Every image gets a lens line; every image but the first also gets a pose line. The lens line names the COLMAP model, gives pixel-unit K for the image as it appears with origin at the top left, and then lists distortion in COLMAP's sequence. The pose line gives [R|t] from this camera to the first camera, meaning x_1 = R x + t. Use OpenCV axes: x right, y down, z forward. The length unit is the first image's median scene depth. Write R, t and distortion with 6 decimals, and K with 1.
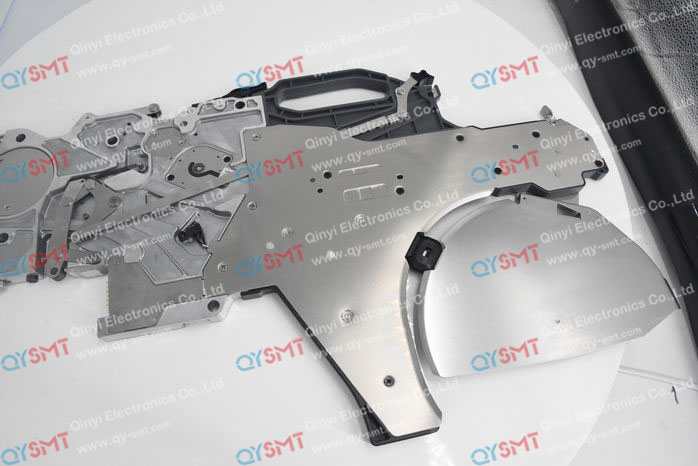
lens RADIAL K [[472.6, 0, 349.0], [0, 472.6, 233.0], [0, 0, 1]] dist [-0.143435, 0.064086]
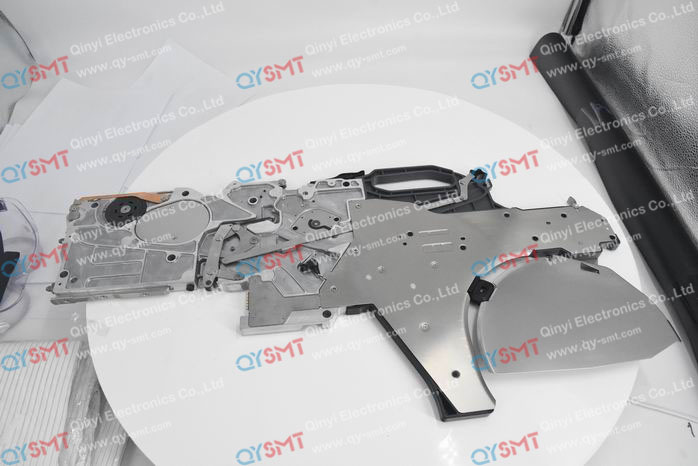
lens RADIAL K [[472.6, 0, 349.0], [0, 472.6, 233.0], [0, 0, 1]] dist [-0.143435, 0.064086]
pose [[0.994846, 0.058452, -0.082857, -0.107337], [-0.077732, 0.964333, -0.253019, 0.232195], [0.065113, 0.258156, 0.963907, -0.333340]]
